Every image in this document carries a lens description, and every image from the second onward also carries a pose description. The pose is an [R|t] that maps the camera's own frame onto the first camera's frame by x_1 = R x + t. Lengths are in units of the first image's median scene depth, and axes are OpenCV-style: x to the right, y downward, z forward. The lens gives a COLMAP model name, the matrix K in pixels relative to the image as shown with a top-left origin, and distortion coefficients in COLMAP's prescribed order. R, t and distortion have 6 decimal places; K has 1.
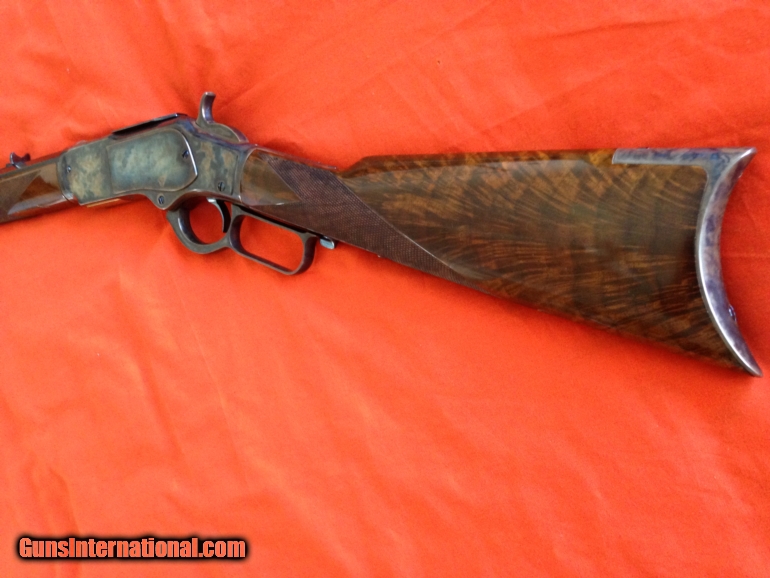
lens RADIAL K [[704.3, 0, 385.0], [0, 704.3, 289.0], [0, 0, 1]] dist [0.177609, -0.267365]
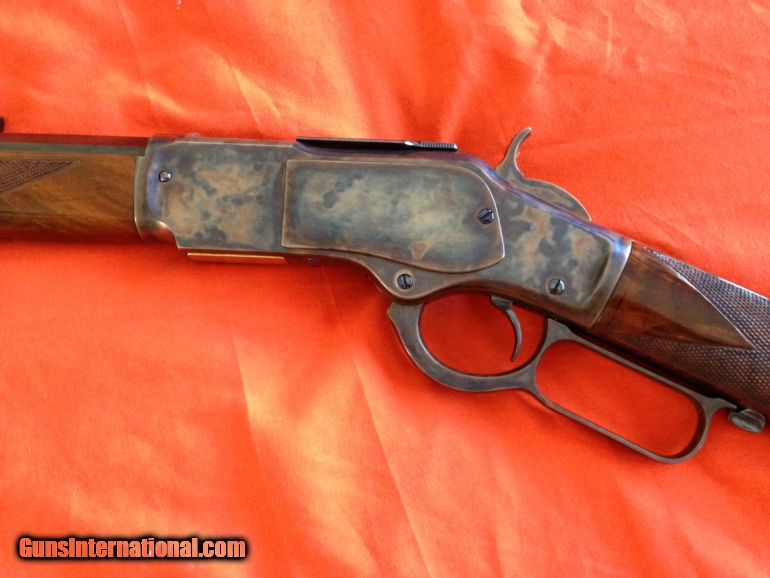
lens RADIAL K [[704.3, 0, 385.0], [0, 704.3, 289.0], [0, 0, 1]] dist [0.177609, -0.267365]
pose [[0.856498, 0.209795, 0.471591, -0.588984], [-0.136906, 0.973282, -0.184333, -0.015852], [-0.497663, 0.093317, 0.862336, 0.543279]]
